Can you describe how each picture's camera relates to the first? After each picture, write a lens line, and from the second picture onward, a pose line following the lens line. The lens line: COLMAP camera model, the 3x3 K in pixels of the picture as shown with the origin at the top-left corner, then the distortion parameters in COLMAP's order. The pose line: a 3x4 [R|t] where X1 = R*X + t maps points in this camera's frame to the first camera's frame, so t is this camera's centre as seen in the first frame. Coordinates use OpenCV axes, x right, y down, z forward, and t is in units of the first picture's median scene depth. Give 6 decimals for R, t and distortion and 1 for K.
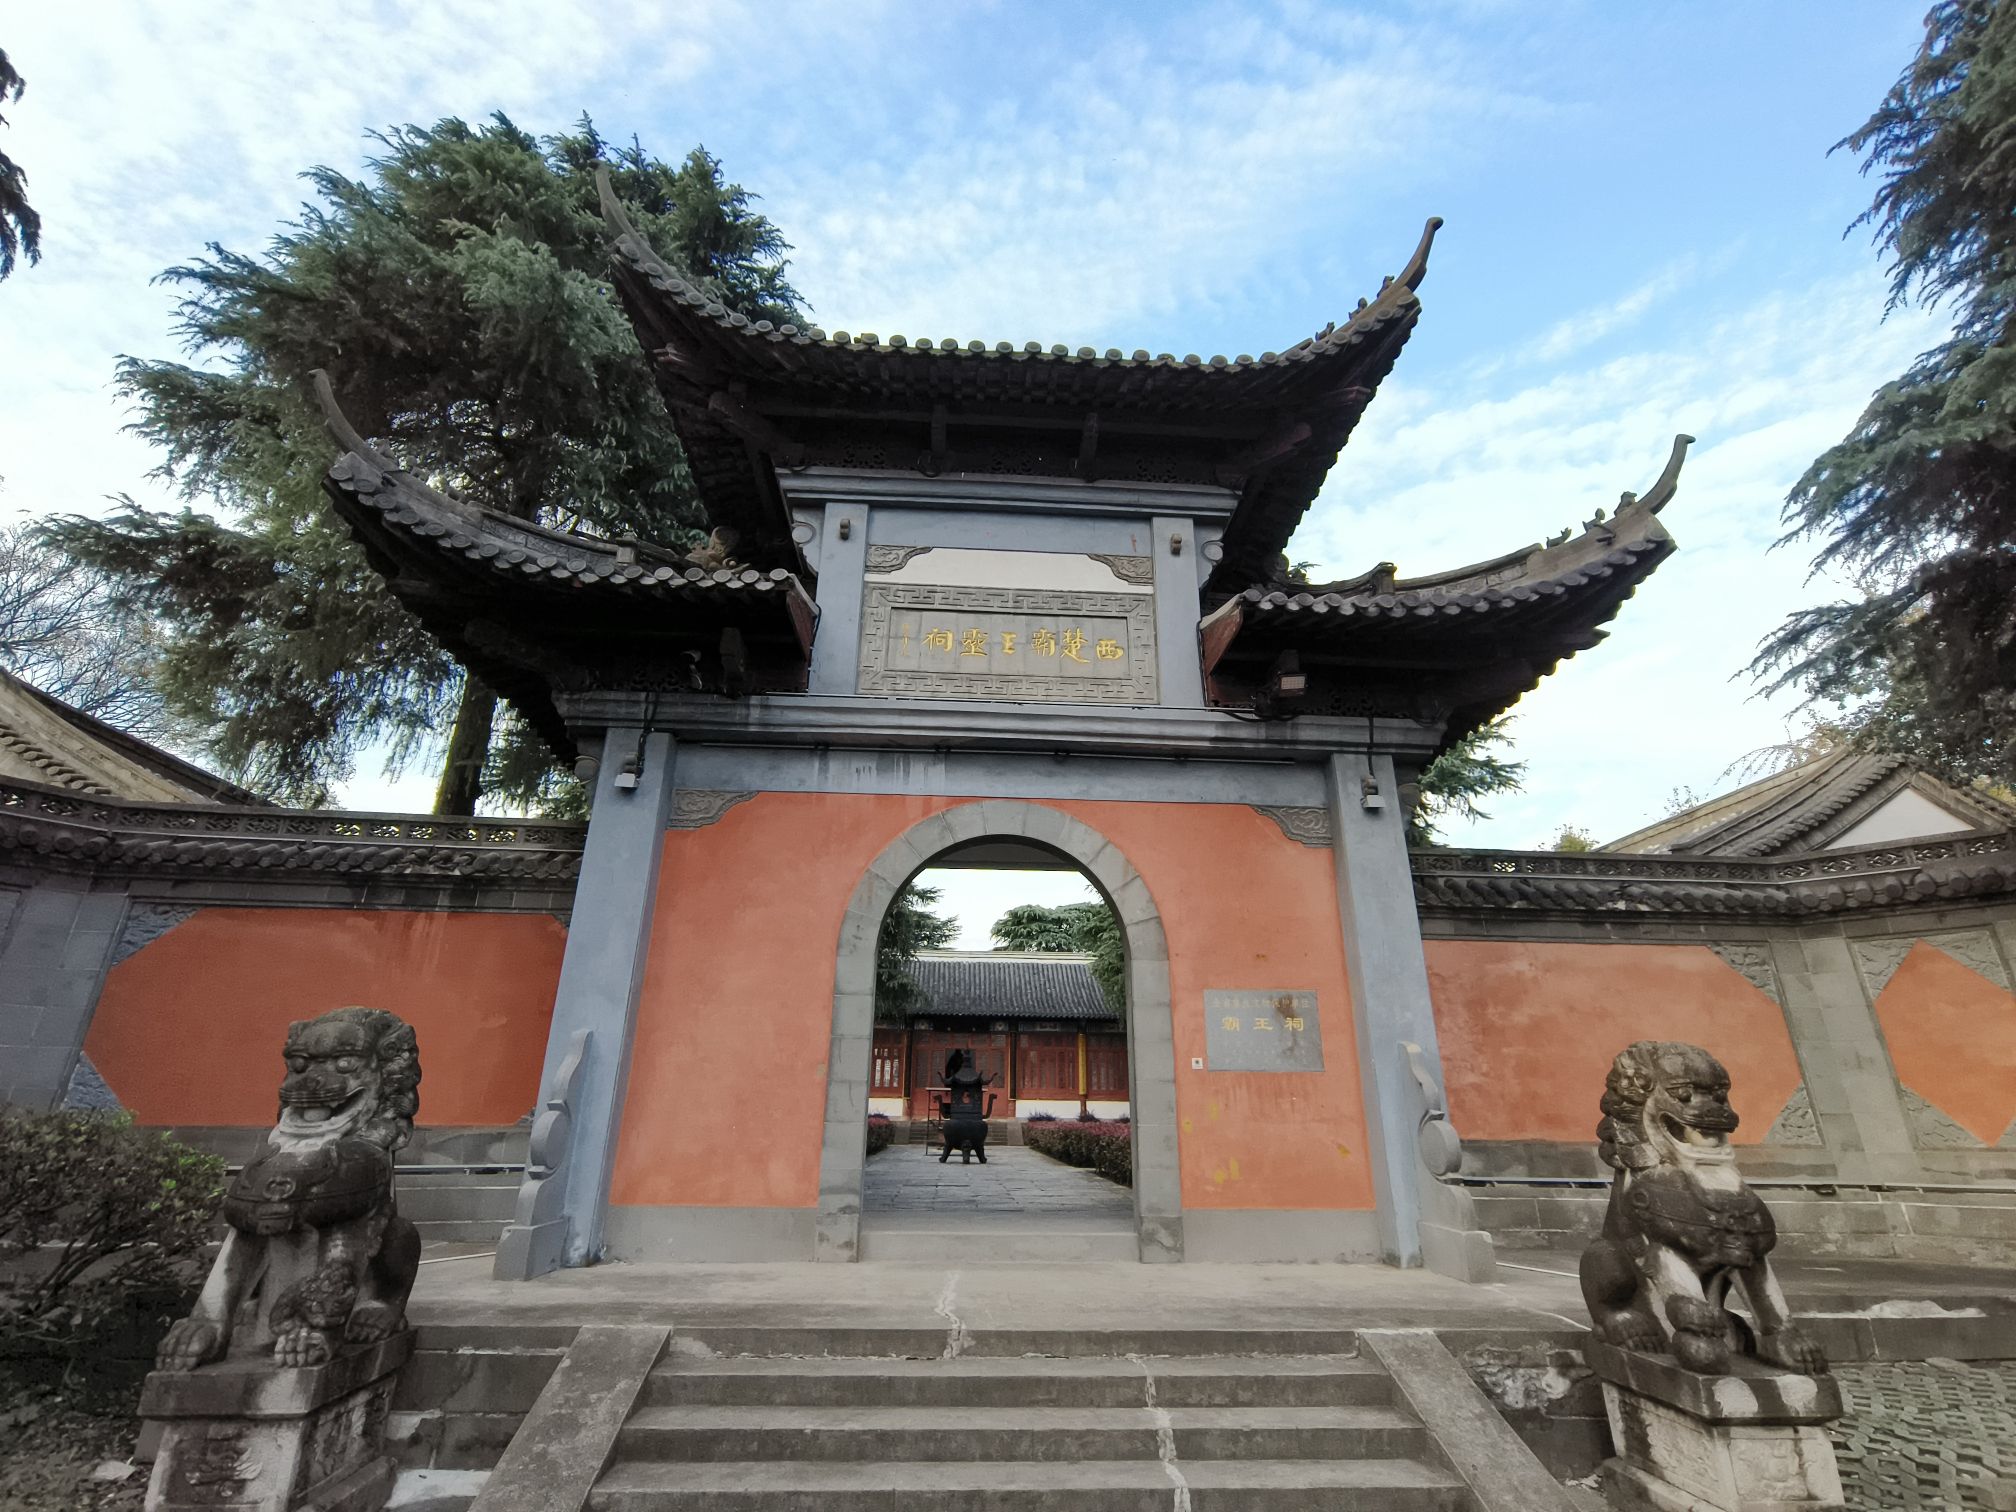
lens RADIAL K [[932.6, 0, 1008.0], [0, 932.6, 754.7], [0, 0, 1]] dist [-0.000357, -0.000004]
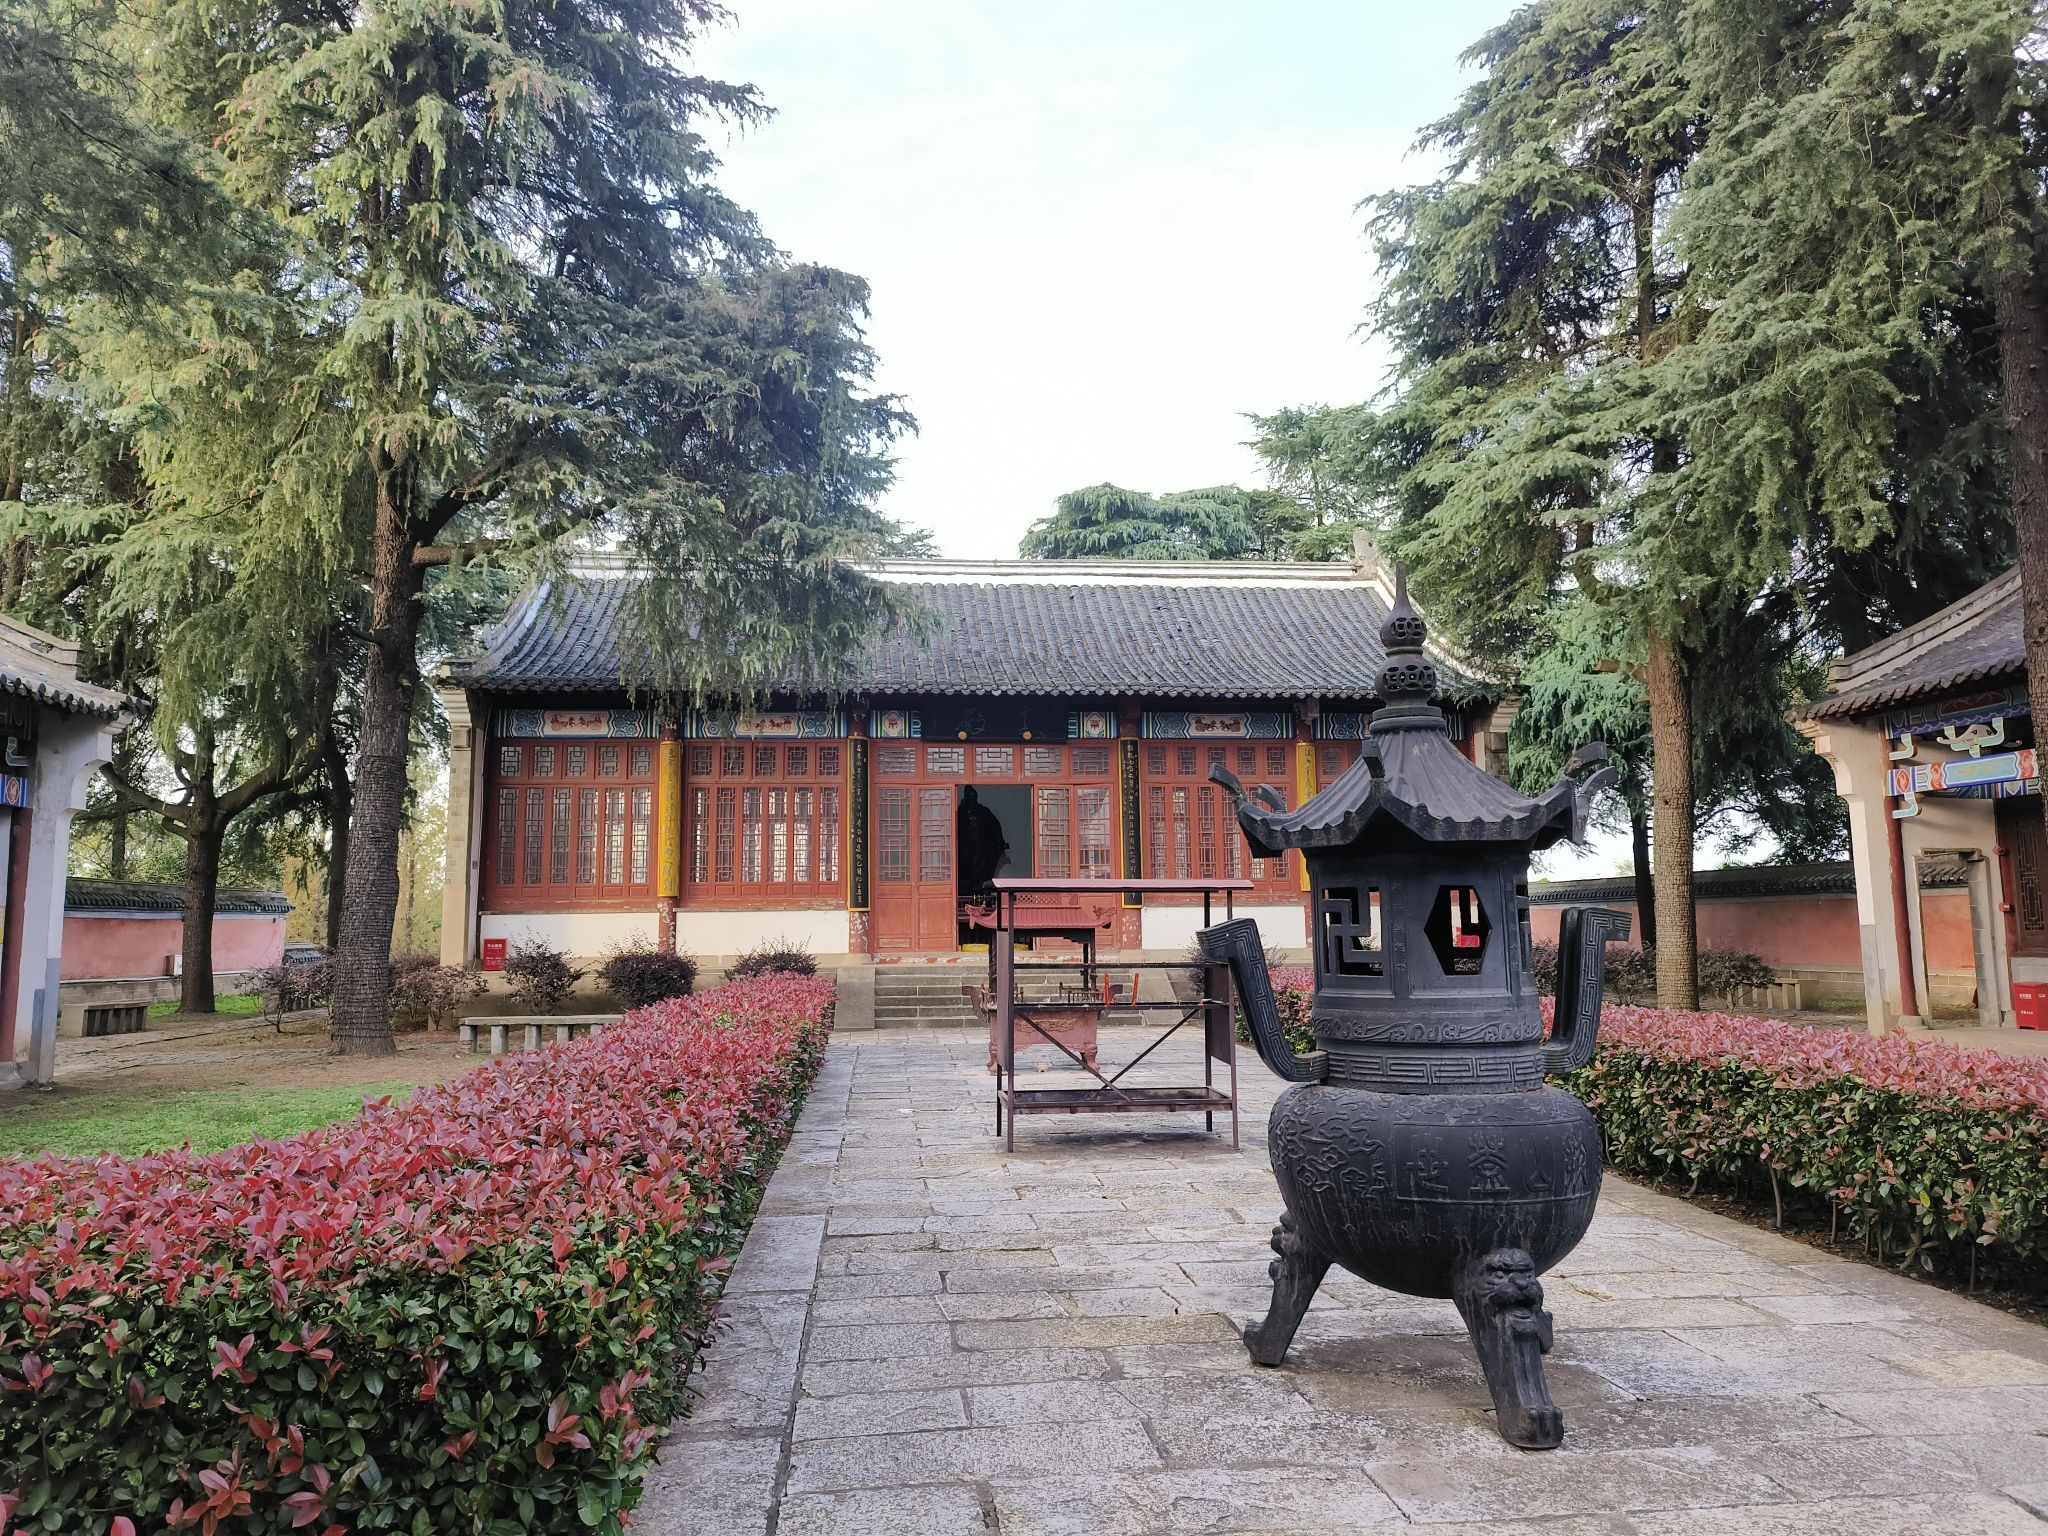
lens RADIAL K [[1373.0, 0, 1023.4], [0, 1373.0, 767.4], [0, 0, 1]] dist [0.000024, -0.000002]
pose [[0.998716, -0.015389, 0.048266, -0.059084], [0.002640, 0.967258, 0.253781, 0.148179], [-0.050591, -0.253328, 0.966057, 0.404499]]
